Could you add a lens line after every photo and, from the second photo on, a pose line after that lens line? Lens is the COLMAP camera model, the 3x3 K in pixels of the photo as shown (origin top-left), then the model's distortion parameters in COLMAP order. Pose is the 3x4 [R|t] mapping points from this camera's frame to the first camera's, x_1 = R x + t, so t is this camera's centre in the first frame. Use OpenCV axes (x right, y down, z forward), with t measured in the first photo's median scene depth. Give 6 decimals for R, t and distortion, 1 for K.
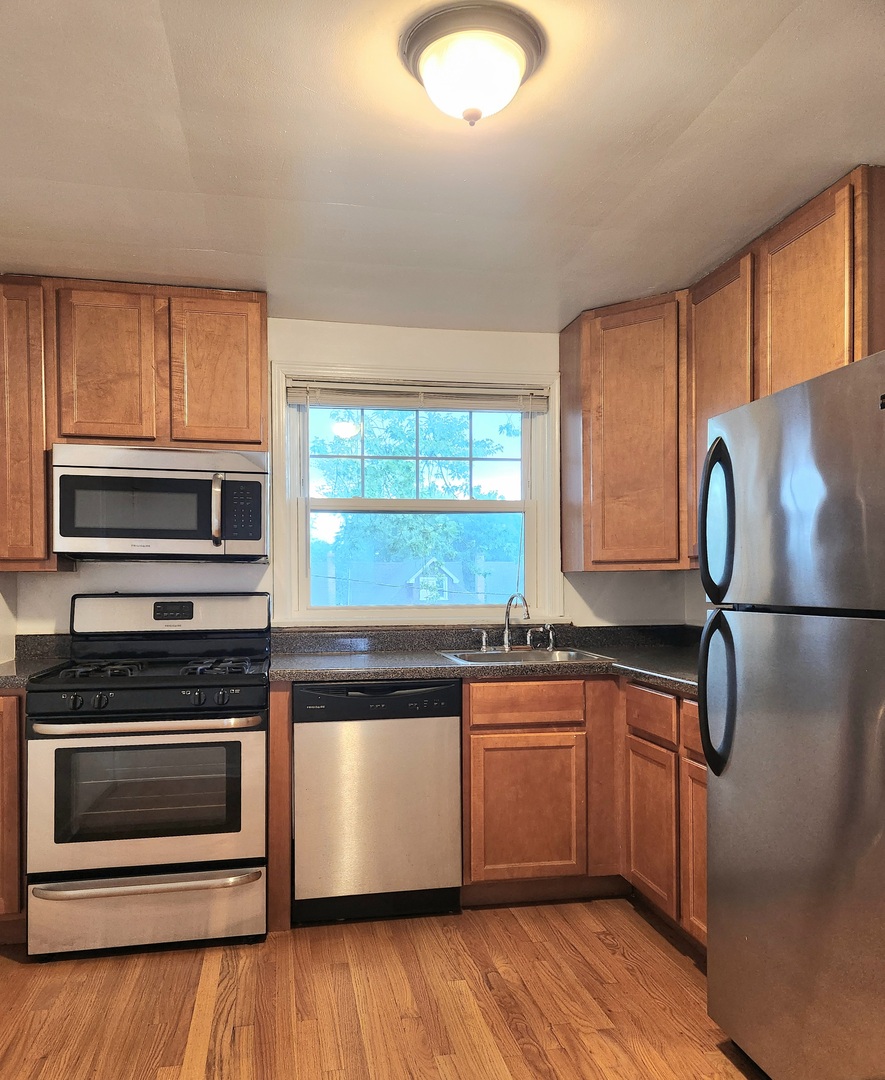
lens RADIAL K [[804.1, 0, 441.2], [0, 804.1, 599.5], [0, 0, 1]] dist [0.004265, -0.050316]
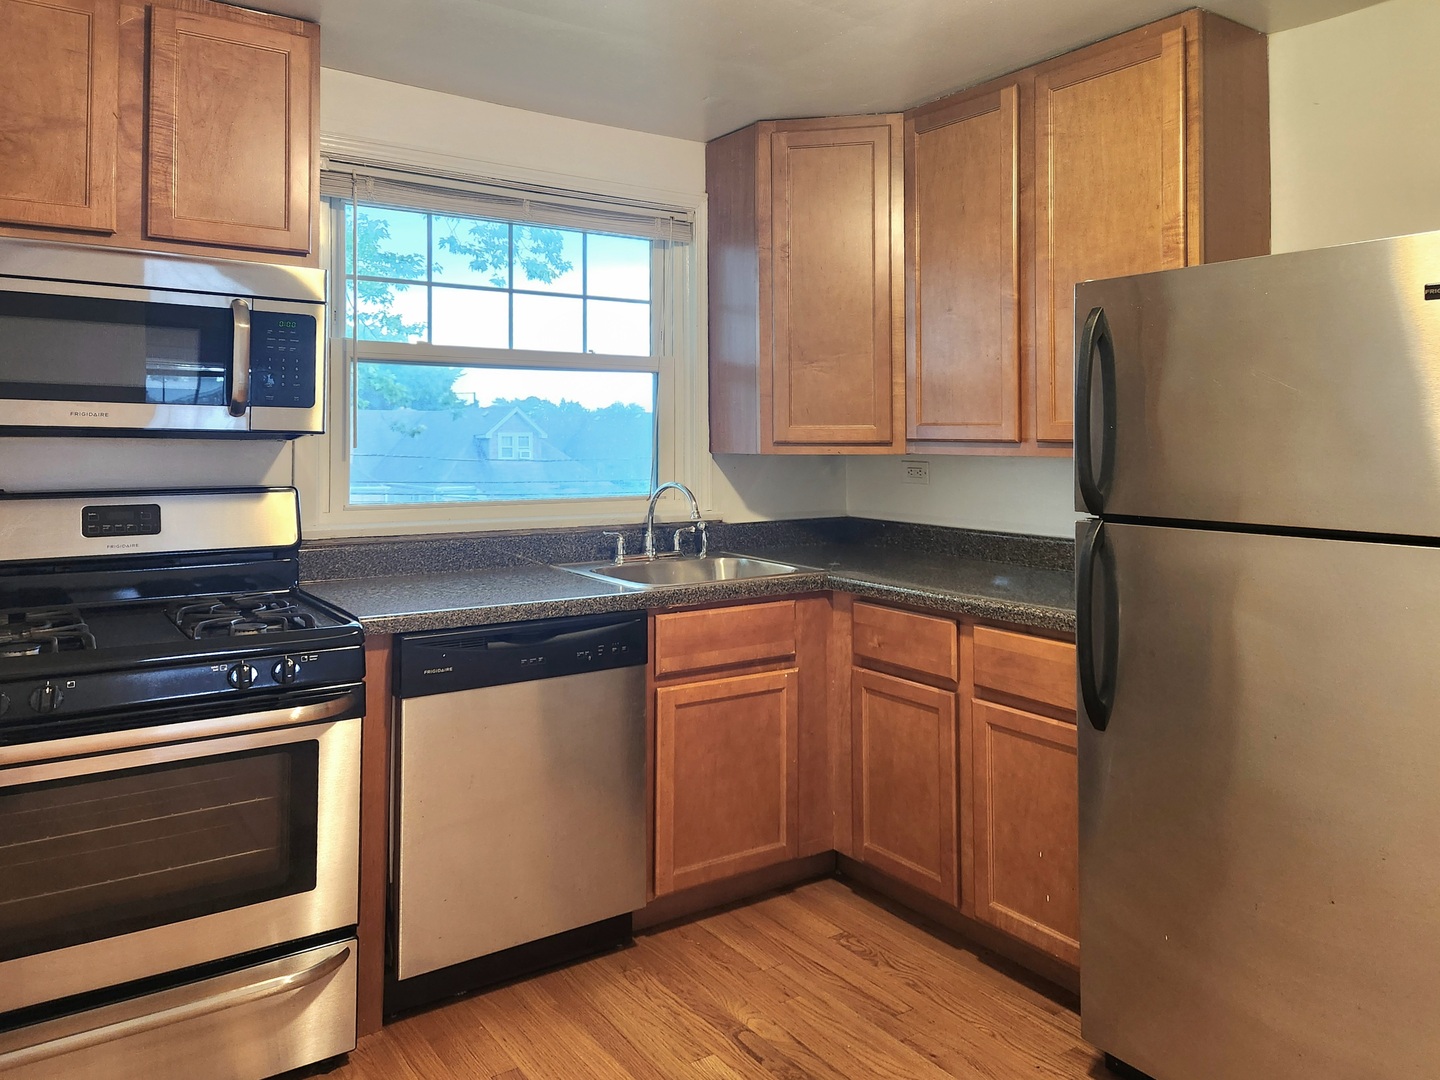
lens RADIAL K [[976.7, 0, 721.6], [0, 976.7, 415.9], [0, 0, 1]] dist [0.020346, -0.048426]
pose [[0.907099, 0.011517, 0.420760, -0.273732], [0.005356, 0.999229, -0.038899, -0.038166], [-0.420884, 0.037539, 0.906338, 0.176787]]
